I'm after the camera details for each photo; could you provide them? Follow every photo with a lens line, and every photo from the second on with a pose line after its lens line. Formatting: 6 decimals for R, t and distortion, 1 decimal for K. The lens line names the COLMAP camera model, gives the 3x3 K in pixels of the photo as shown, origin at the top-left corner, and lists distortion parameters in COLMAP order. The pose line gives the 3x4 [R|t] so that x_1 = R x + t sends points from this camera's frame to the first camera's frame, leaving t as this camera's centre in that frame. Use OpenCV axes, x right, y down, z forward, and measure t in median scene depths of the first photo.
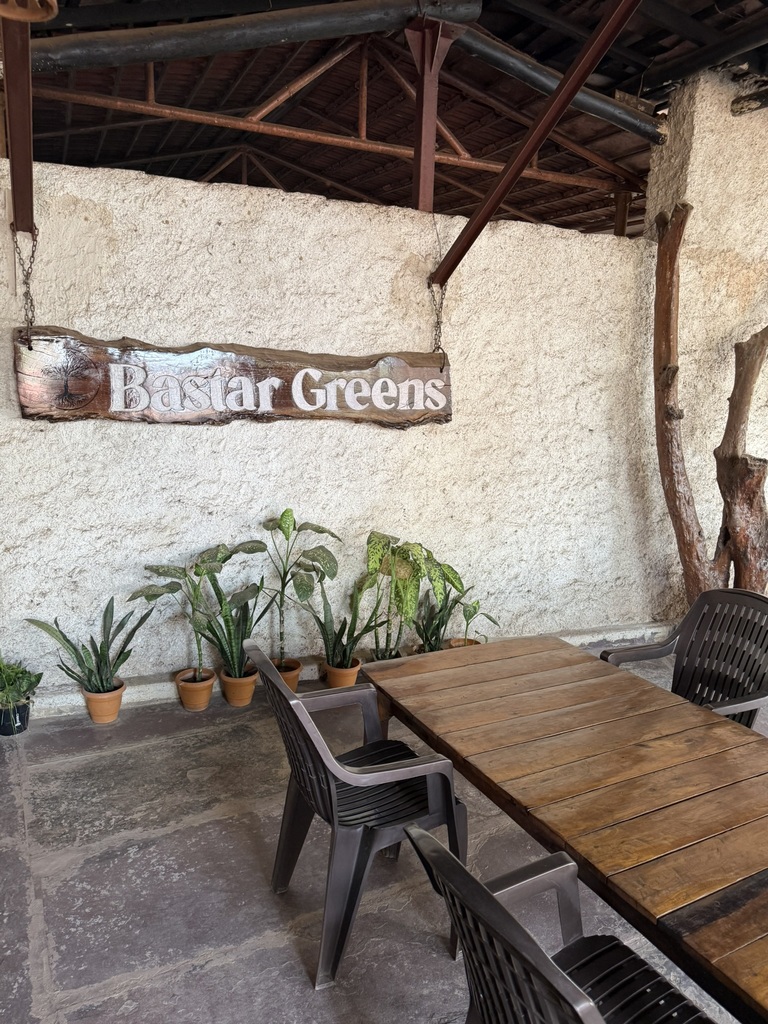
lens RADIAL K [[732.0, 0, 383.2], [0, 732.0, 508.0], [0, 0, 1]] dist [0.064159, -0.010363]
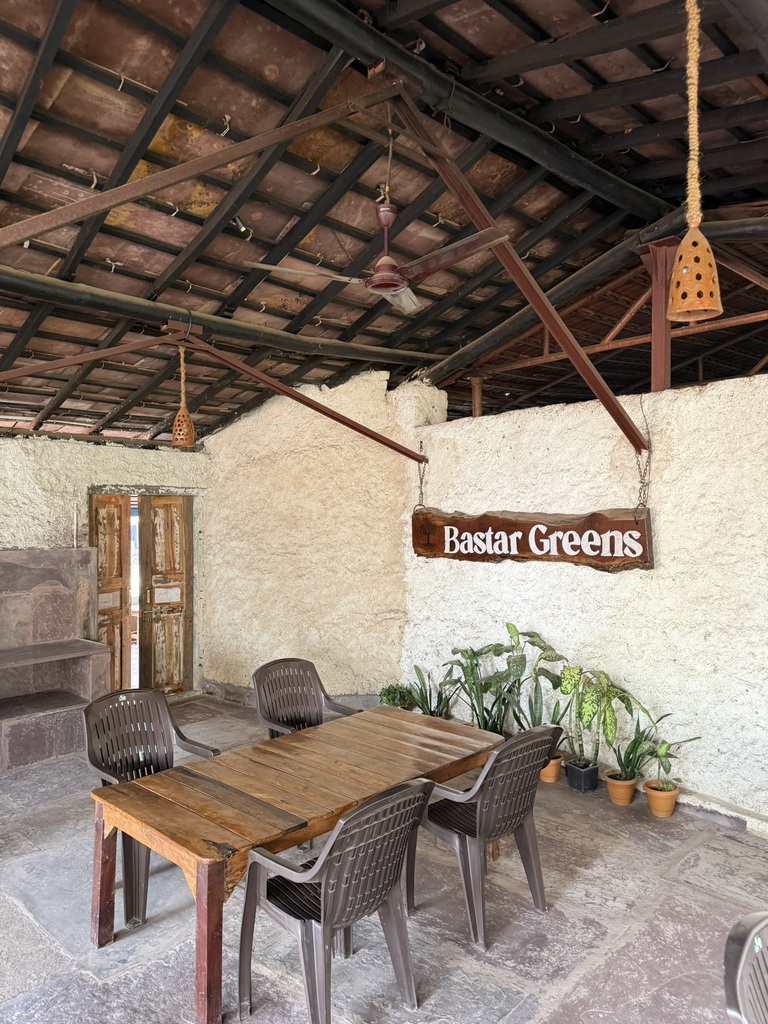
lens RADIAL K [[732.0, 0, 382.8], [0, 732.0, 514.7], [0, 0, 1]] dist [0.064159, -0.010363]
pose [[0.308644, -0.034027, -0.950569, 1.082047], [-0.150870, 0.984957, -0.084244, -0.044336], [0.939137, 0.169413, 0.298867, 0.287170]]
